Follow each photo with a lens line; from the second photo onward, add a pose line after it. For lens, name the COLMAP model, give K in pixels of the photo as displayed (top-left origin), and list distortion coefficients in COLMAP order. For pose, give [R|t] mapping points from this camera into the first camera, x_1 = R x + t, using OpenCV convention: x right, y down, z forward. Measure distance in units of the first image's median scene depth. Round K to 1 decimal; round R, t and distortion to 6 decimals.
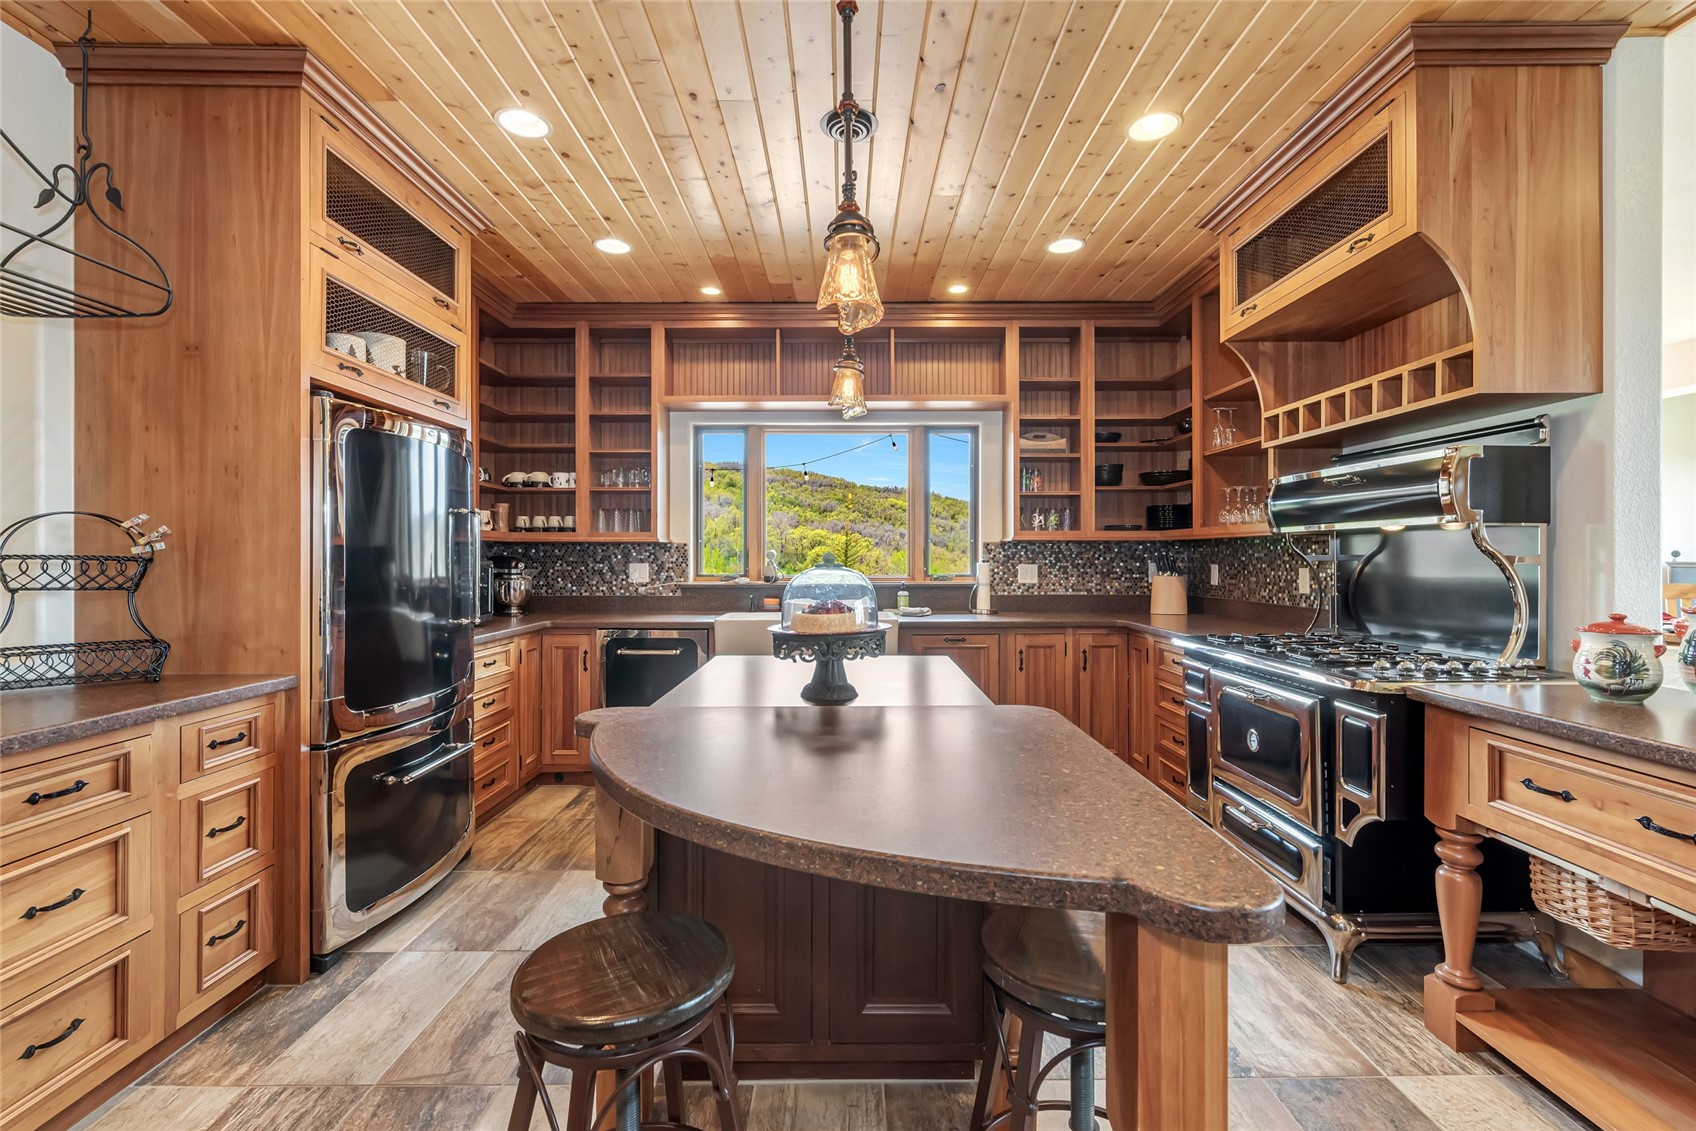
lens RADIAL K [[742.4, 0, 854.0], [0, 742.4, 553.5], [0, 0, 1]] dist [0.000923, -0.000207]
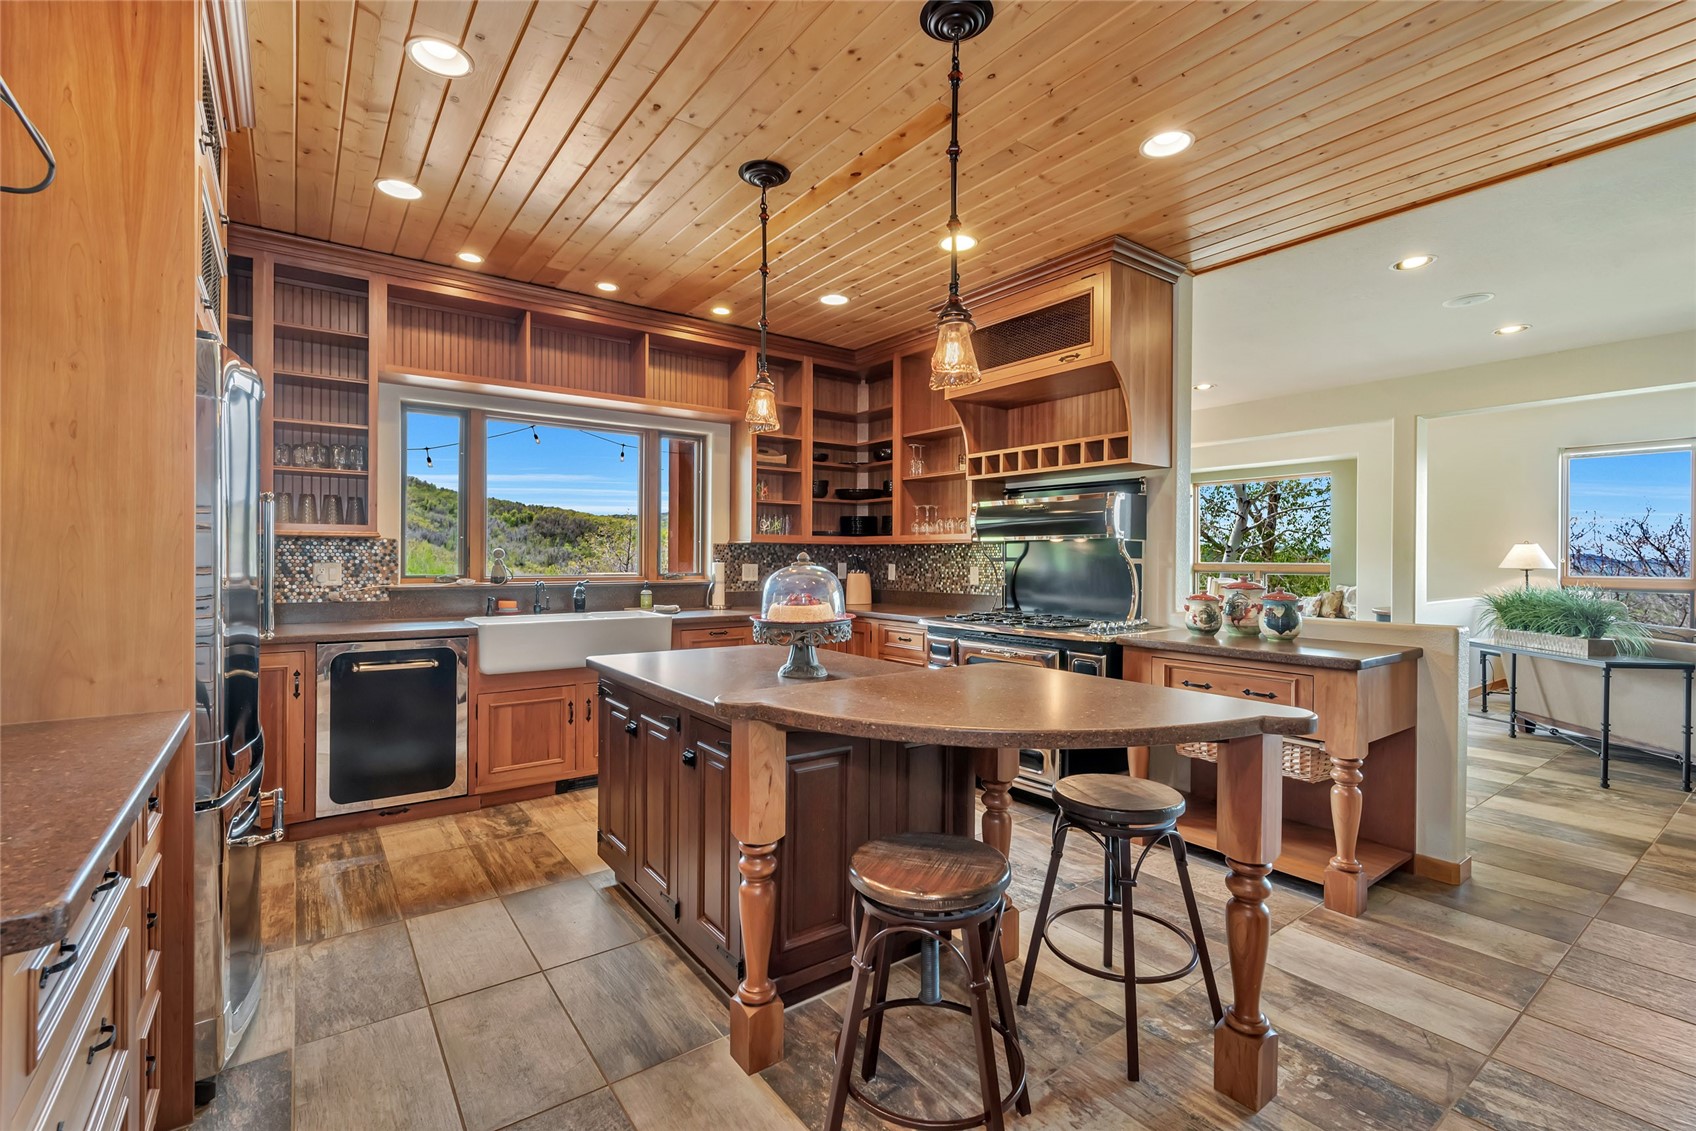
lens RADIAL K [[742.4, 0, 852.9], [0, 742.4, 559.1], [0, 0, 1]] dist [0.000923, -0.000207]
pose [[0.808879, 0.004361, 0.587959, -0.358206], [-0.008817, 0.999950, 0.004714, 0.001007], [-0.587909, -0.008997, 0.808877, 0.002706]]
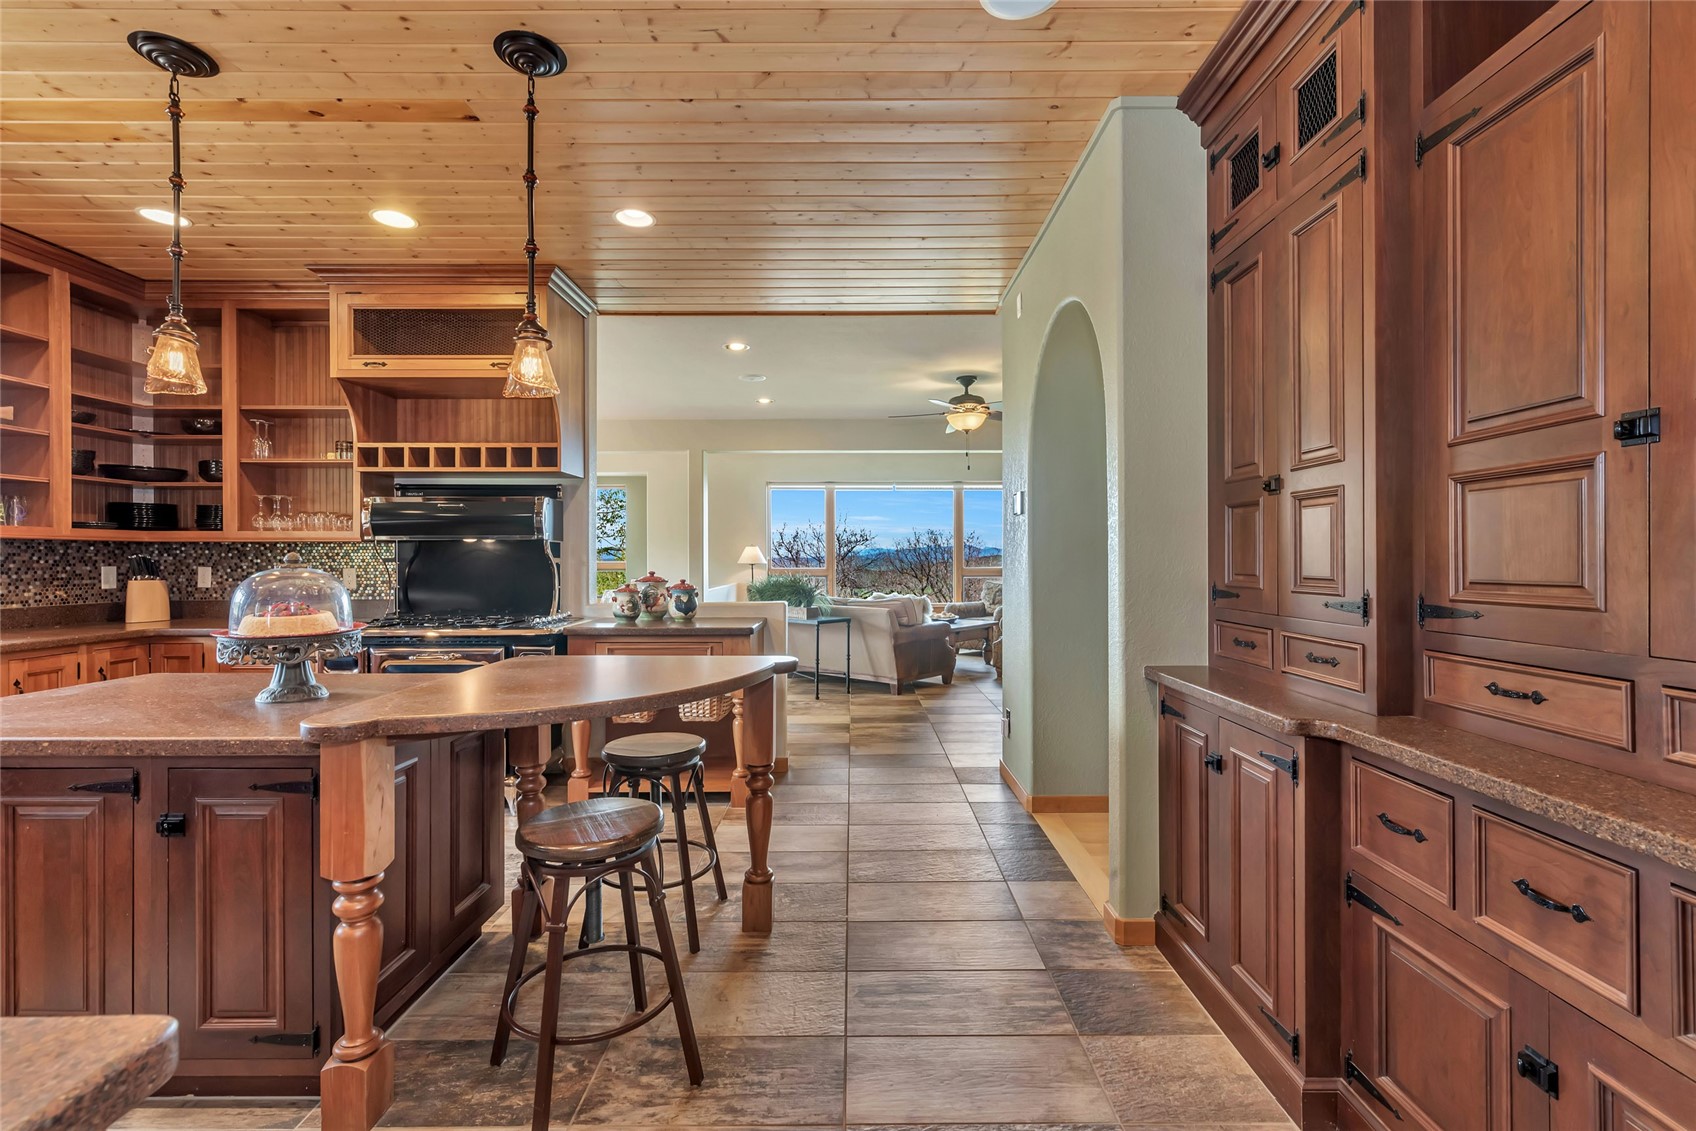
lens RADIAL K [[742.4, 0, 842.2], [0, 742.4, 559.9], [0, 0, 1]] dist [0.000923, -0.000207]
pose [[0.013433, -0.000797, 0.999909, -0.554311], [-0.002415, 0.999997, 0.000830, 0.002286], [-0.999907, -0.002426, 0.013431, 0.142626]]
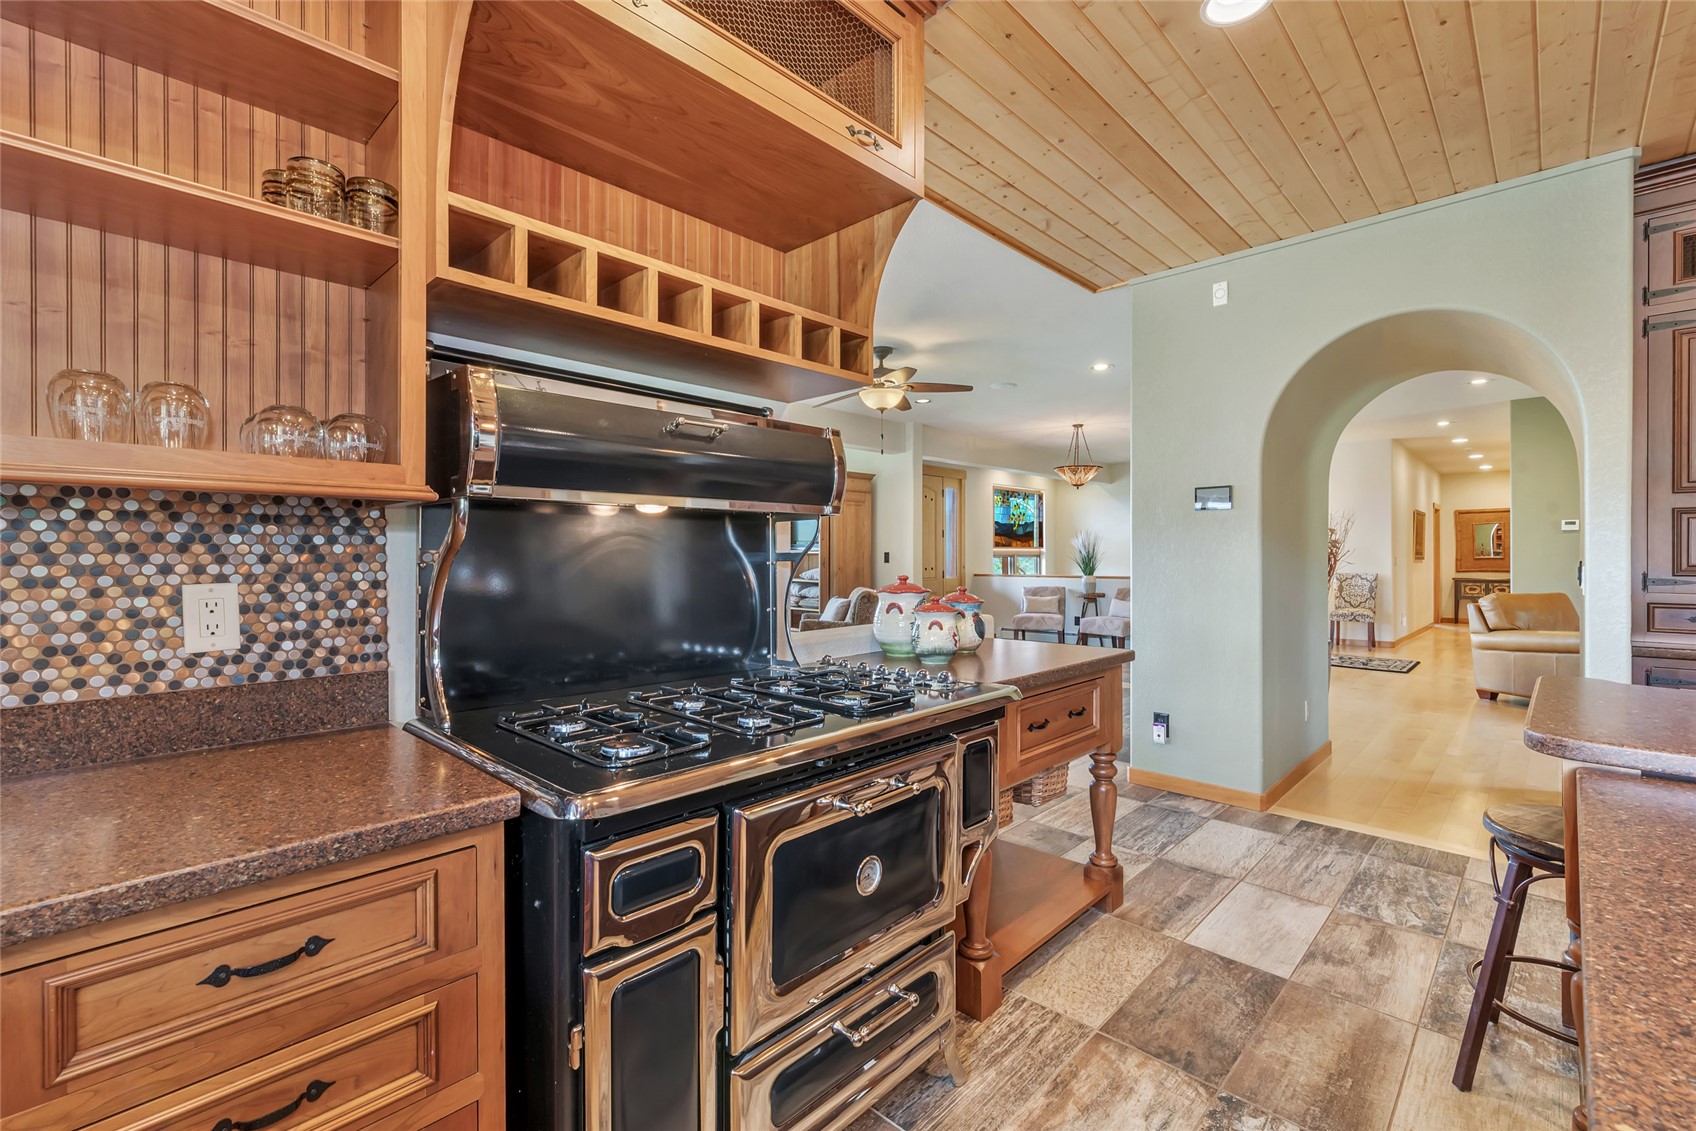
lens RADIAL K [[742.4, 0, 853.7], [0, 742.4, 558.7], [0, 0, 1]] dist [0.000923, -0.000207]
pose [[-0.712807, -0.000017, 0.701360, 0.096447], [0.000185, 1.000000, 0.000213, 0.005822], [-0.701360, 0.000282, -0.712807, 0.925880]]
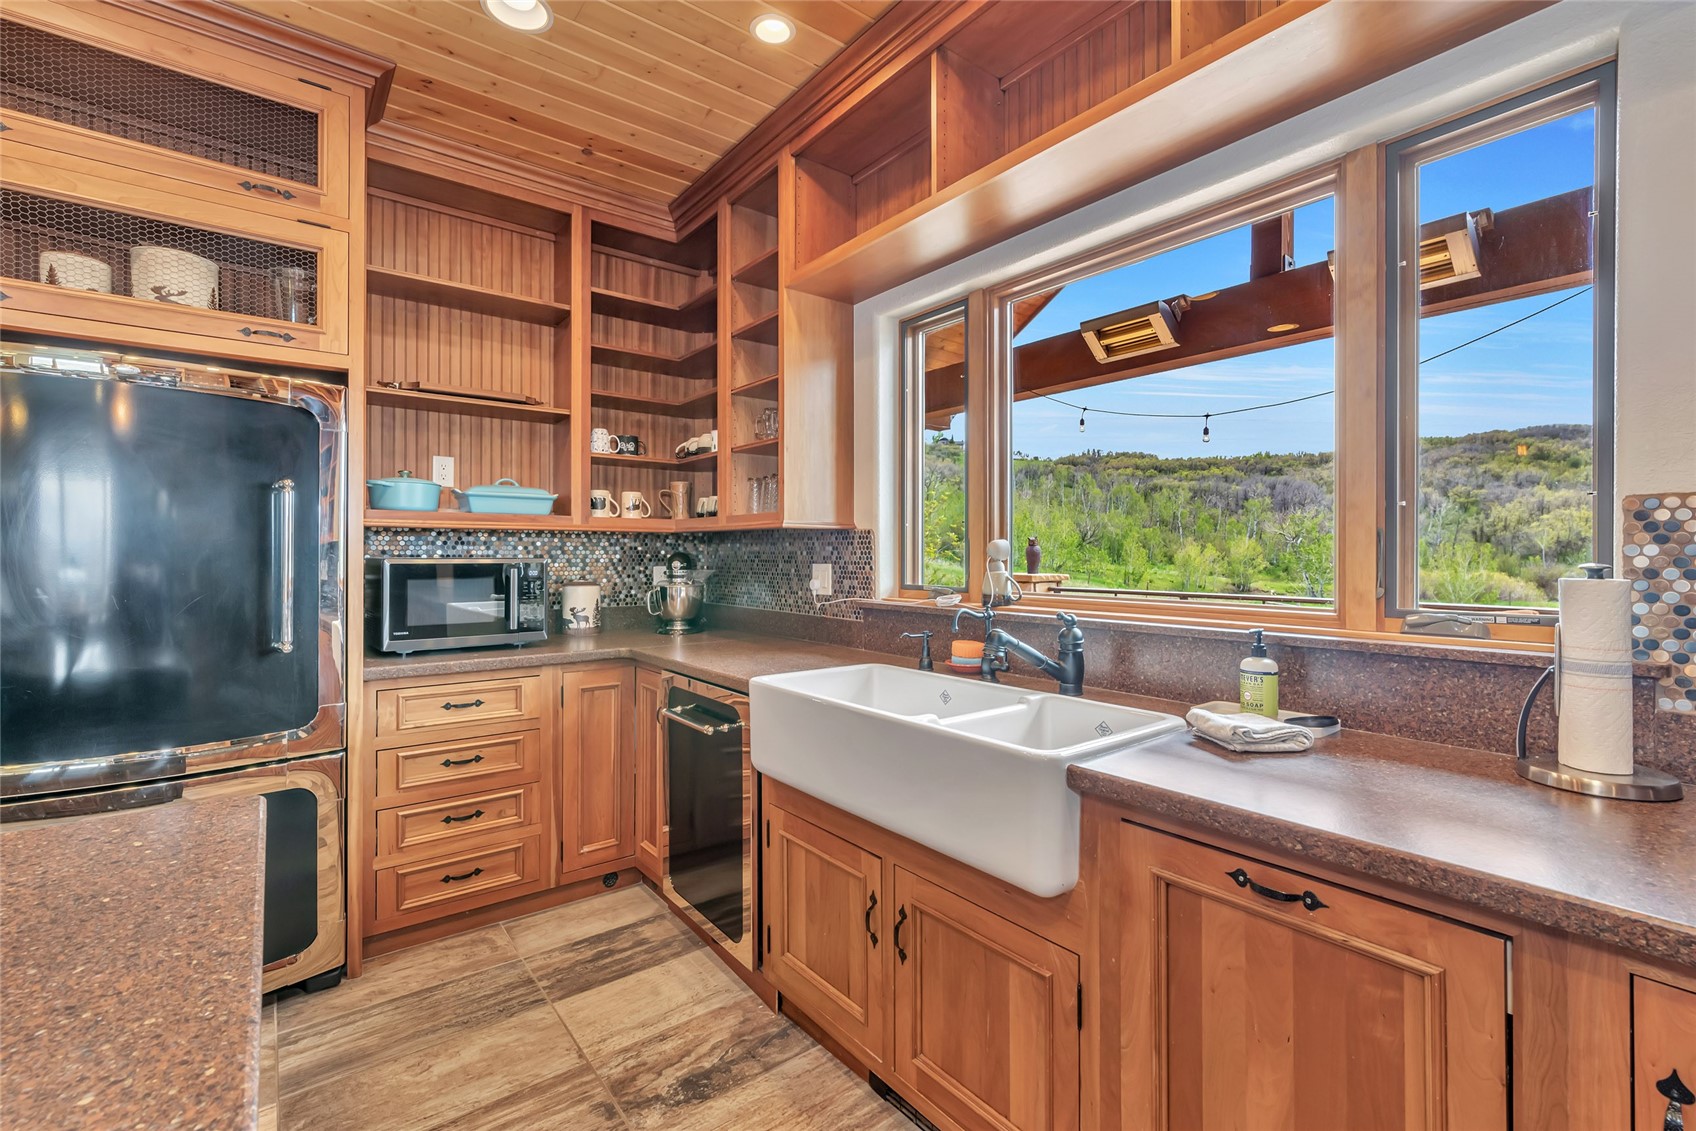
lens RADIAL K [[742.4, 0, 857.4], [0, 742.4, 552.6], [0, 0, 1]] dist [0.000923, -0.000207]
pose [[0.608710, 0.000818, -0.793392, 0.256630], [0.001219, 0.999997, 0.001967, 0.003088], [0.793392, -0.002165, 0.608707, 0.763996]]
